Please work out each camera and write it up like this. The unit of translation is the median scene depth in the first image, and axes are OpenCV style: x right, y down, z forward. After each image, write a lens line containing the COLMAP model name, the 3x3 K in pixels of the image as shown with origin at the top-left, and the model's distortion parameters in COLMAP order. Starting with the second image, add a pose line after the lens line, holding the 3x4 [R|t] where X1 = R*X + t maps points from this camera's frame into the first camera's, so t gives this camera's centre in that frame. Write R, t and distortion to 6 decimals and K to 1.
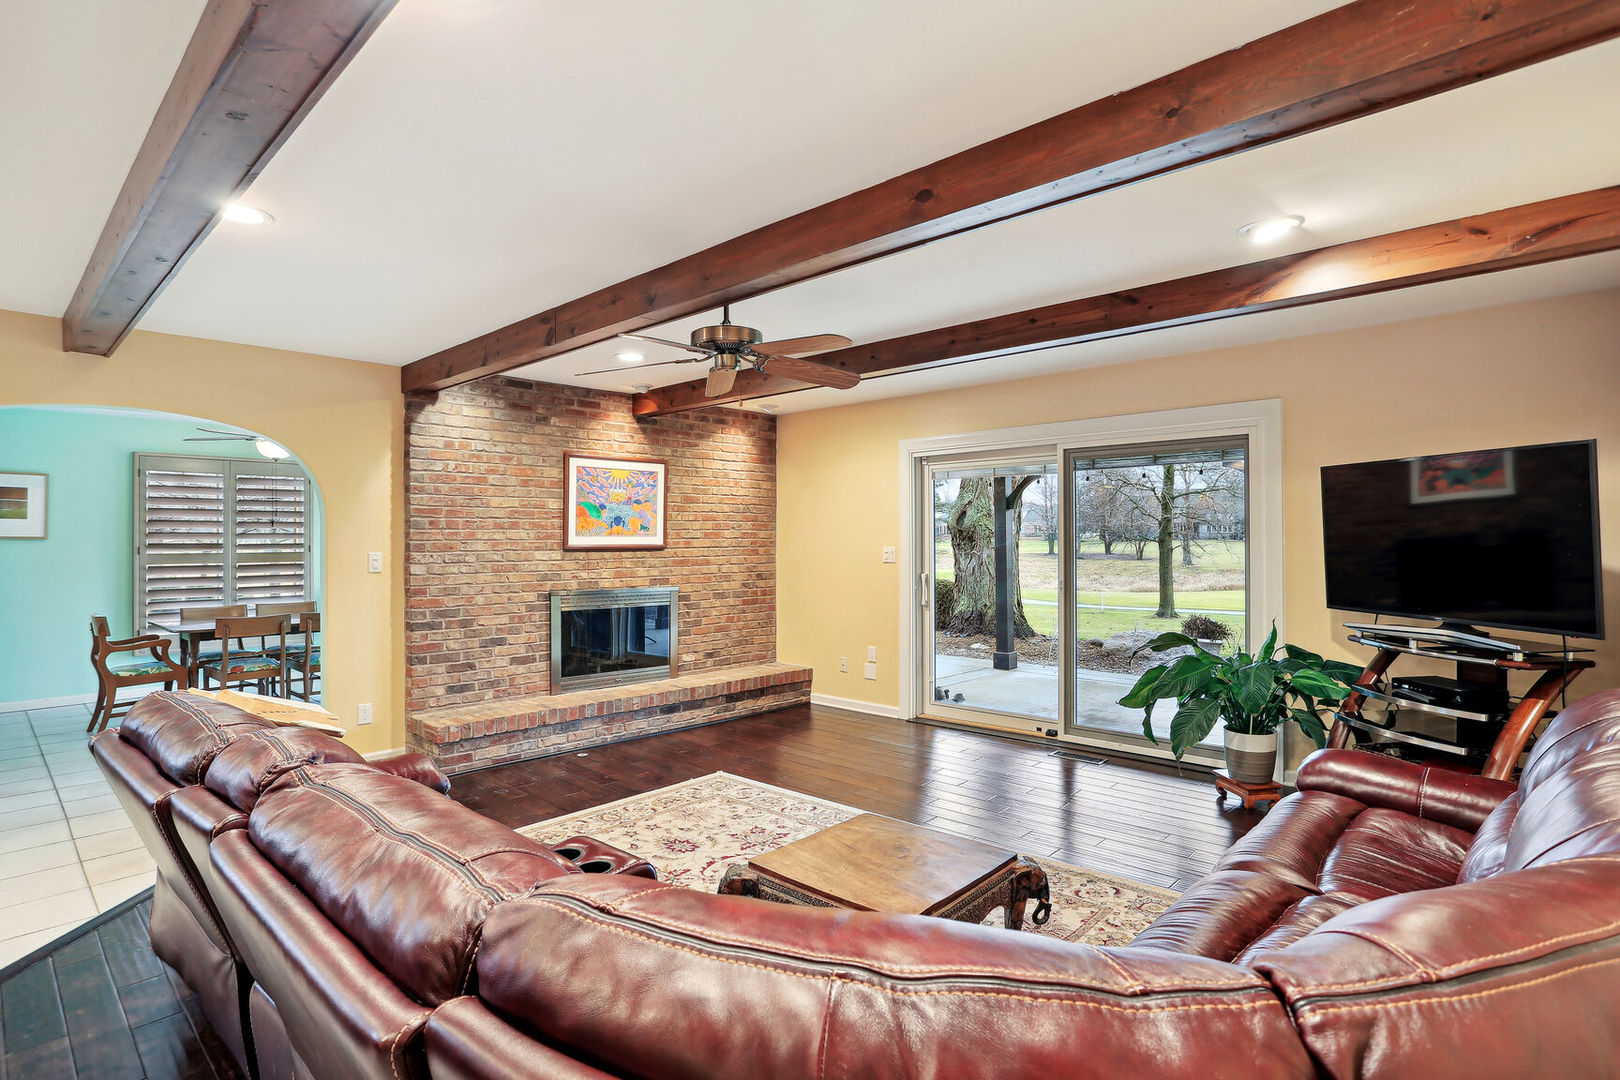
lens RADIAL K [[785.3, 0, 802.7], [0, 785.3, 535.4], [0, 0, 1]] dist [-0.034371, 0.000186]
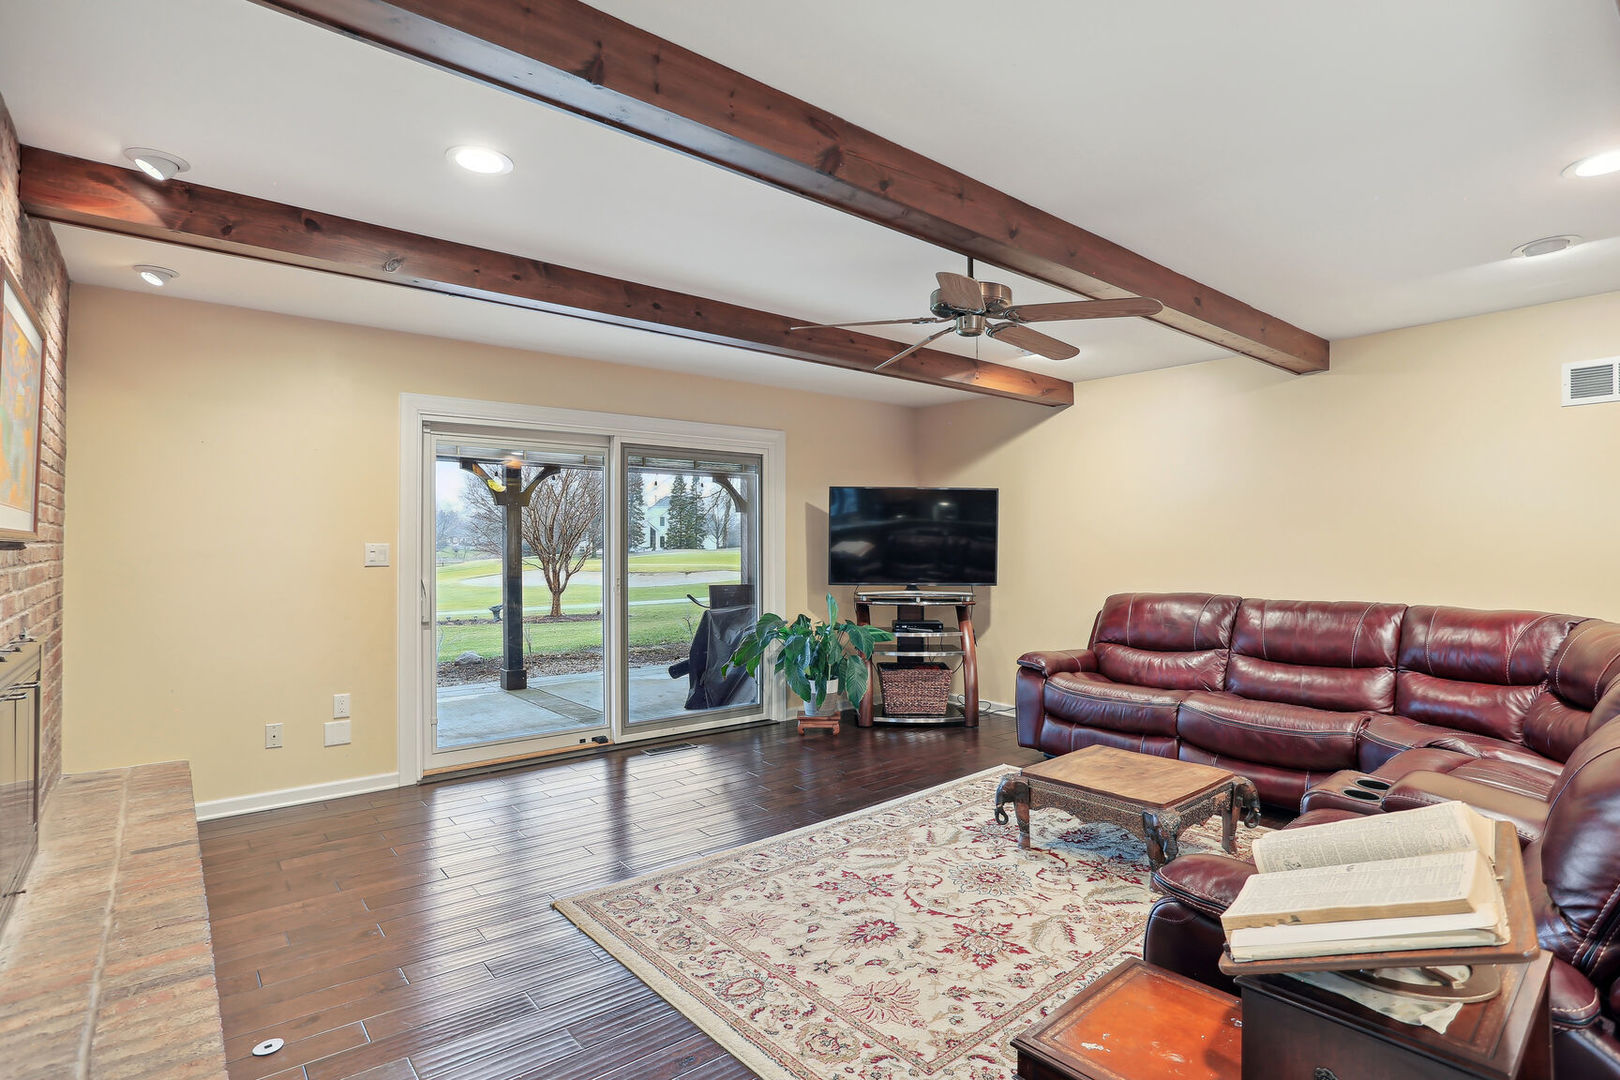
lens RADIAL K [[785.3, 0, 802.7], [0, 785.3, 535.4], [0, 0, 1]] dist [-0.034371, 0.000186]
pose [[0.156434, 0.019530, 0.987495, -0.792073], [-0.003652, 0.999809, -0.019195, 0.031367], [-0.987682, -0.000604, 0.156475, 0.832978]]
